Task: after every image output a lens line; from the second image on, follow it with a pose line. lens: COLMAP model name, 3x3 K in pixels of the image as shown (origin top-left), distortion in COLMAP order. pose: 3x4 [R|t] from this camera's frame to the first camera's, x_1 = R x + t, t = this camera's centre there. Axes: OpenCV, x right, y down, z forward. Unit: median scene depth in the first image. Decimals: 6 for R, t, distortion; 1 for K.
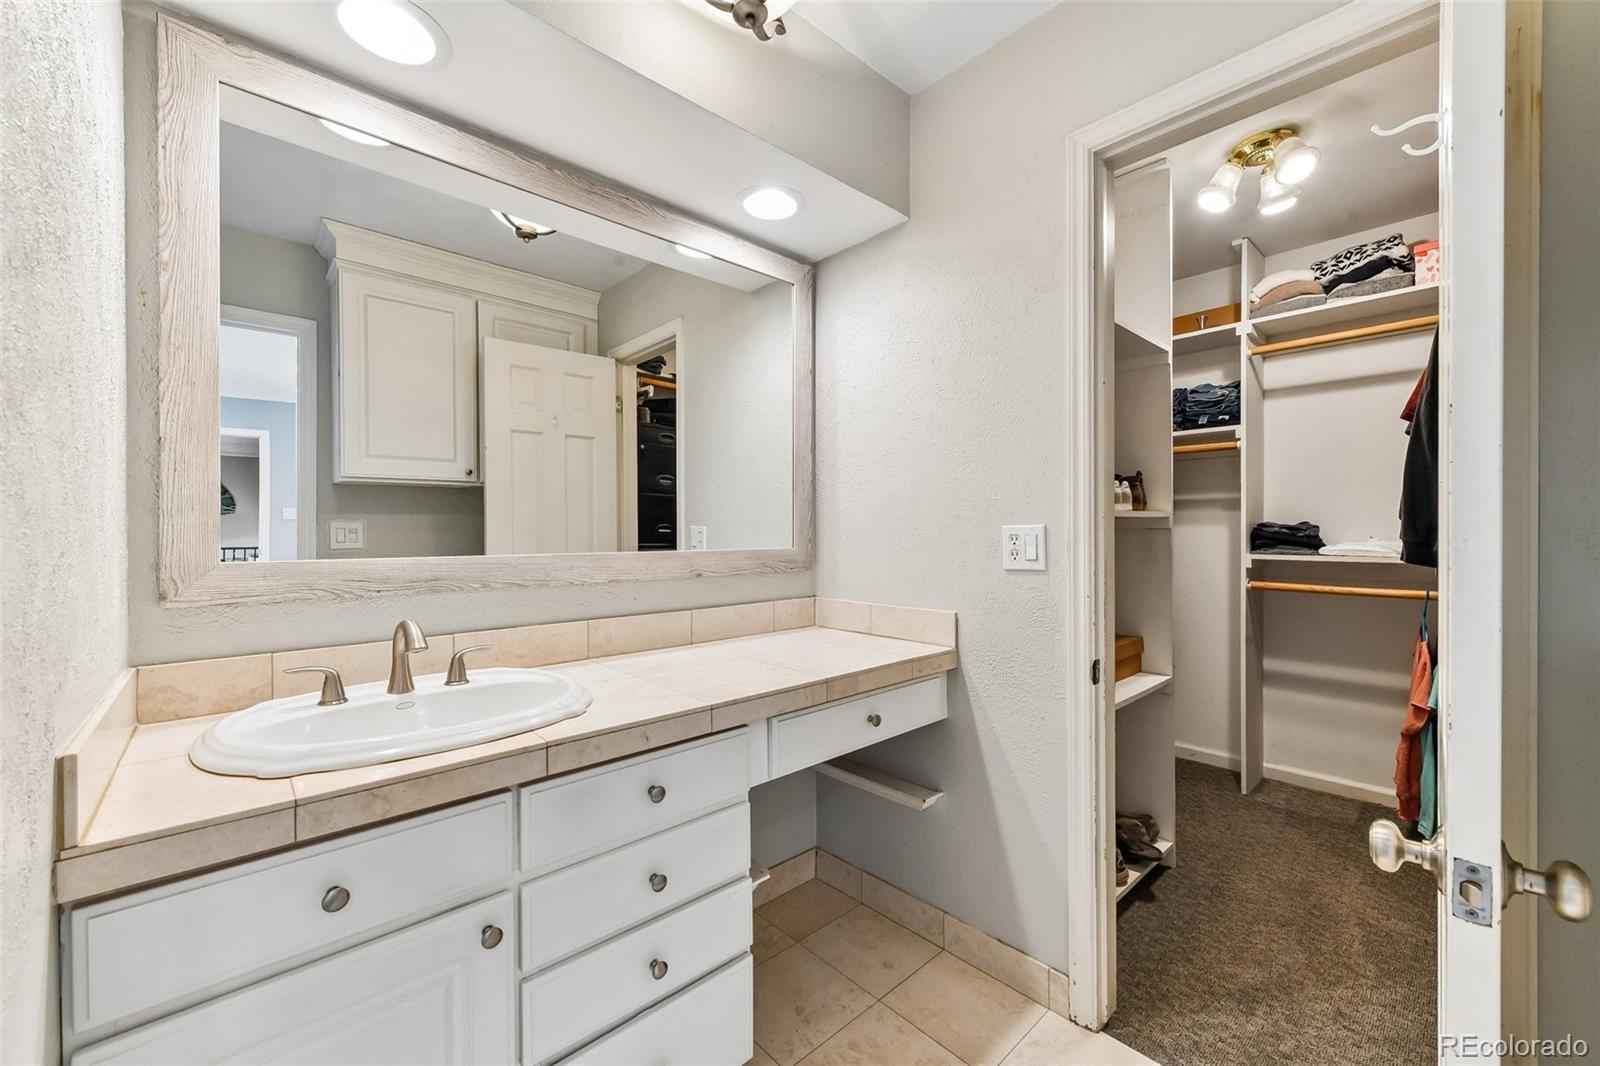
lens RADIAL K [[634.0, 0, 807.8], [0, 634.0, 528.3], [0, 0, 1]] dist [0.002854, -0.000302]
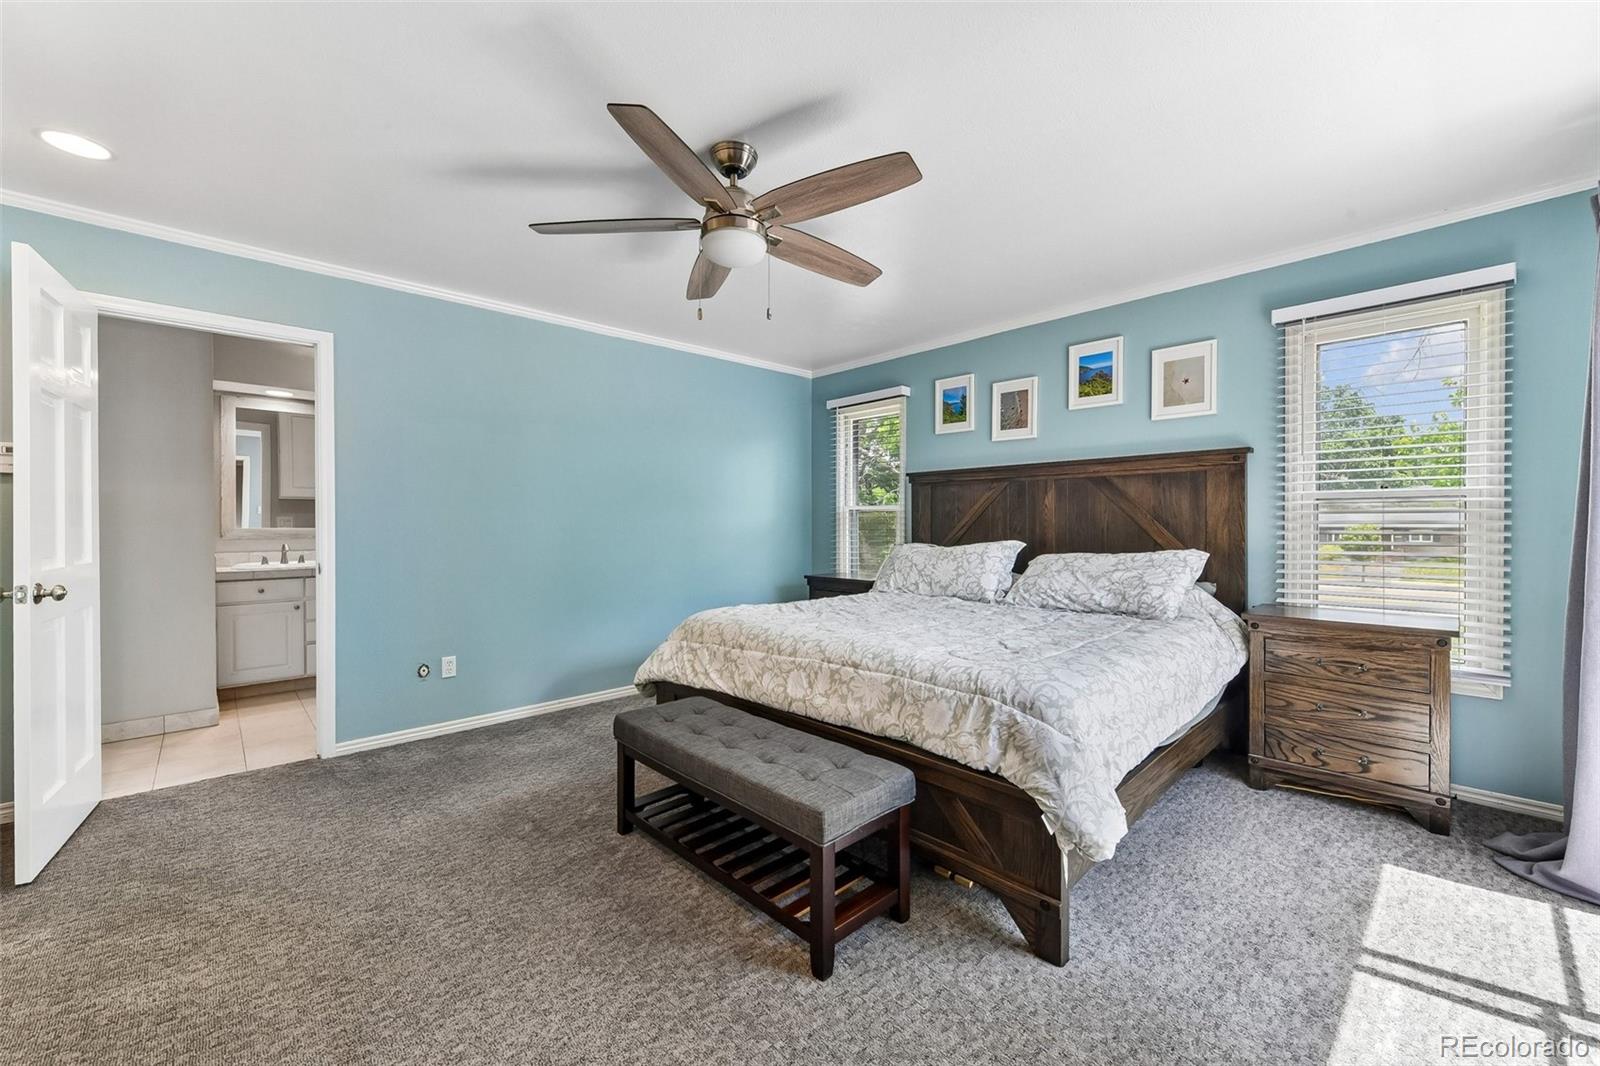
lens RADIAL K [[625.9, 0, 805.3], [0, 625.9, 526.0], [0, 0, 1]] dist [-0.008794, -0.000099]
pose [[0.999629, 0.000655, 0.027236, 2.251891], [-0.000778, 0.999989, 0.004519, 0.018931], [-0.027233, -0.004539, 0.999619, -2.651733]]
